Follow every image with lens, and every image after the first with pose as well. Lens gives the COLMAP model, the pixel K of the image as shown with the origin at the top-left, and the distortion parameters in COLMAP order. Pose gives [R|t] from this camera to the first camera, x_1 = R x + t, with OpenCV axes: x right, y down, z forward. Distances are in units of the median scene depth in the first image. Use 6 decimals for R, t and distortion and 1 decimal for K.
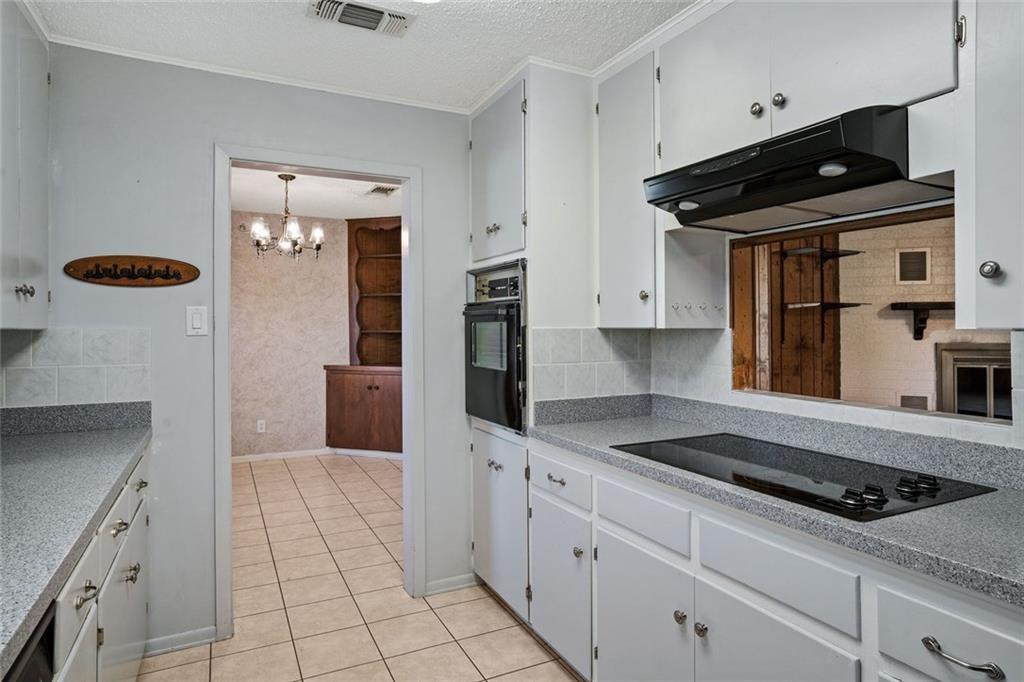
lens RADIAL K [[595.4, 0, 519.9], [0, 595.4, 319.2], [0, 0, 1]] dist [0.018899, 0.000928]
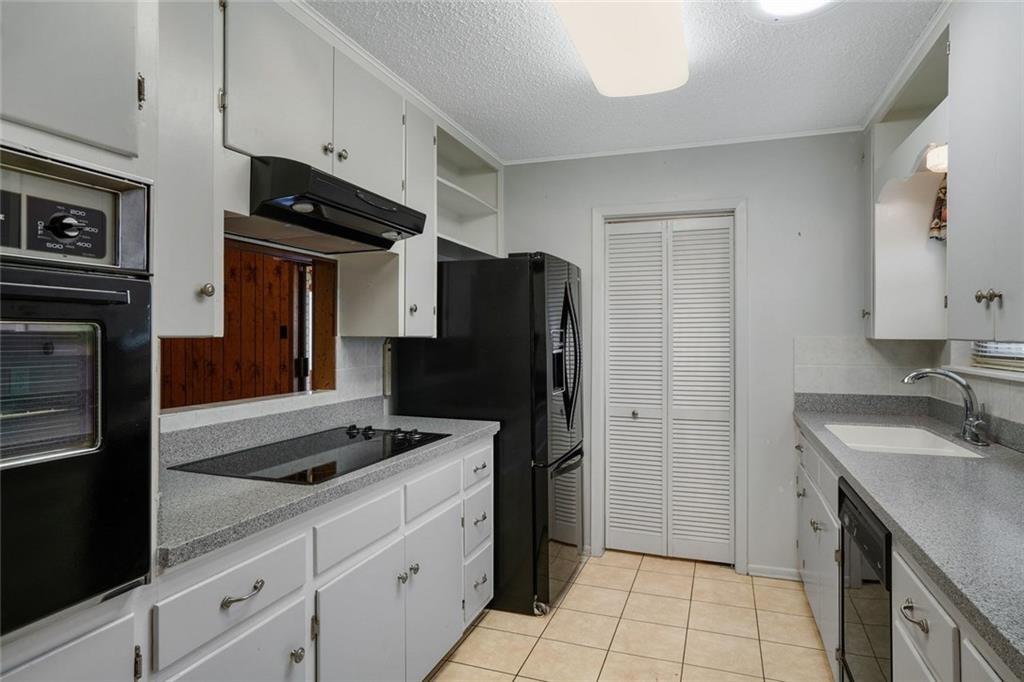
lens RADIAL K [[595.4, 0, 519.9], [0, 595.4, 319.2], [0, 0, 1]] dist [0.018899, 0.000928]
pose [[-0.694979, 0.020245, 0.718745, -0.271477], [-0.012067, 0.999134, -0.039811, 0.009573], [-0.718929, -0.036341, -0.694133, 0.599997]]
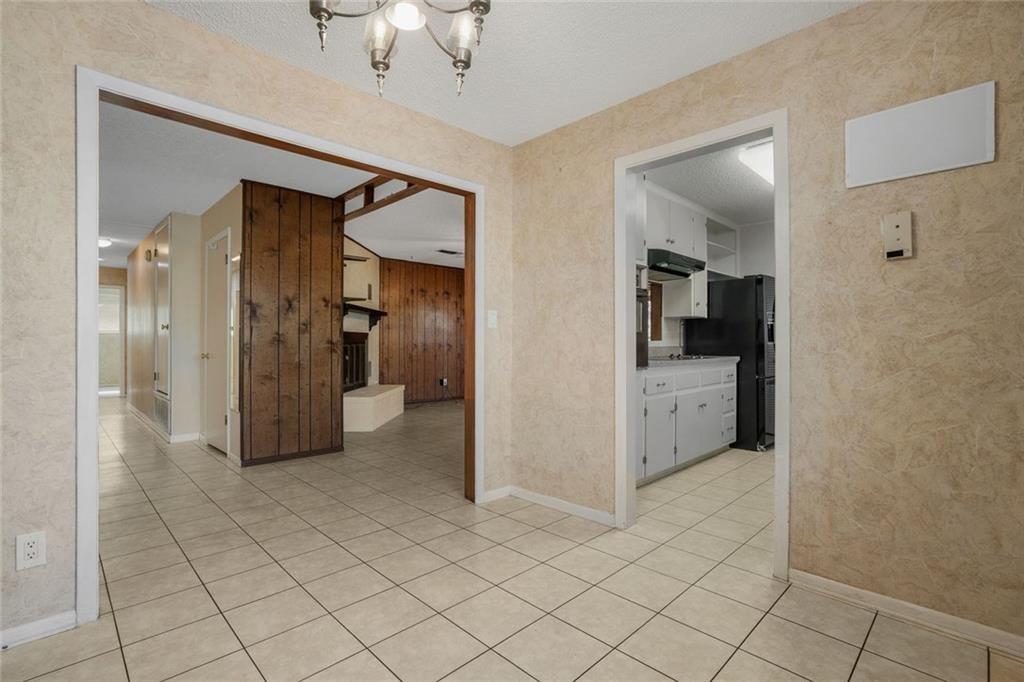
lens RADIAL K [[475.4, 0, 524.2], [0, 475.4, 341.9], [0, 0, 1]] dist [-0.020934, 0.000311]
pose [[-0.320843, 0.001983, 0.947130, -0.626758], [-0.012301, 0.999905, -0.006260, 0.070032], [-0.947052, -0.013659, -0.320788, 0.948456]]
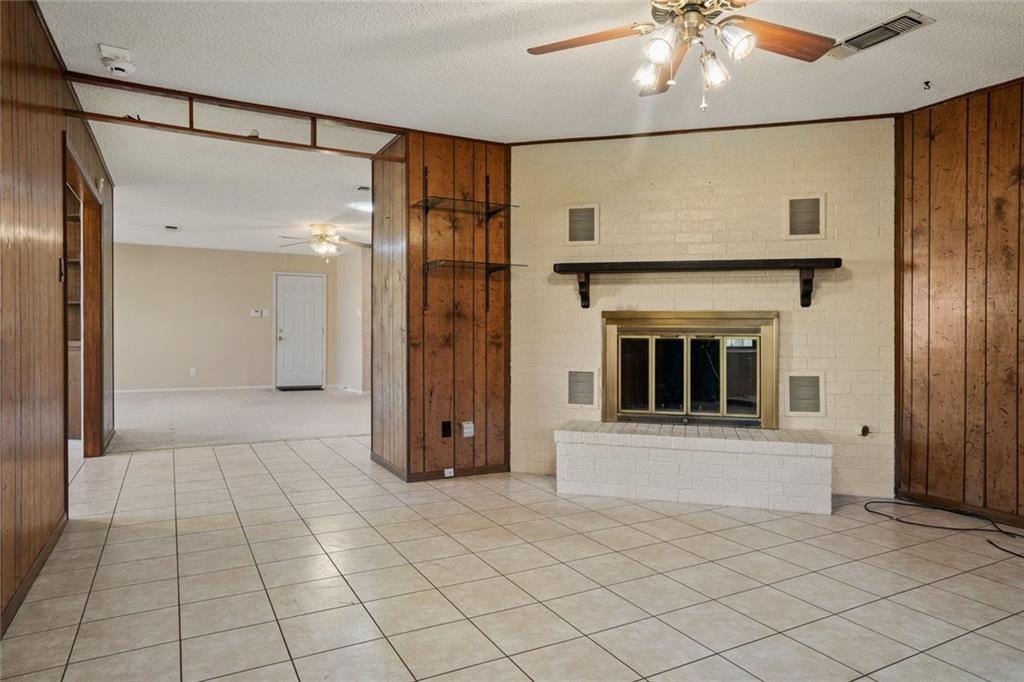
lens RADIAL K [[607.4, 0, 512.0], [0, 607.4, 341.0], [0, 0, 1]] dist [-0.033203, 0.001959]
pose [[0.999791, 0.007169, 0.019129, 0.548024], [-0.007703, 0.999578, 0.028010, 0.060130], [-0.018920, -0.028152, 0.999425, 0.104806]]
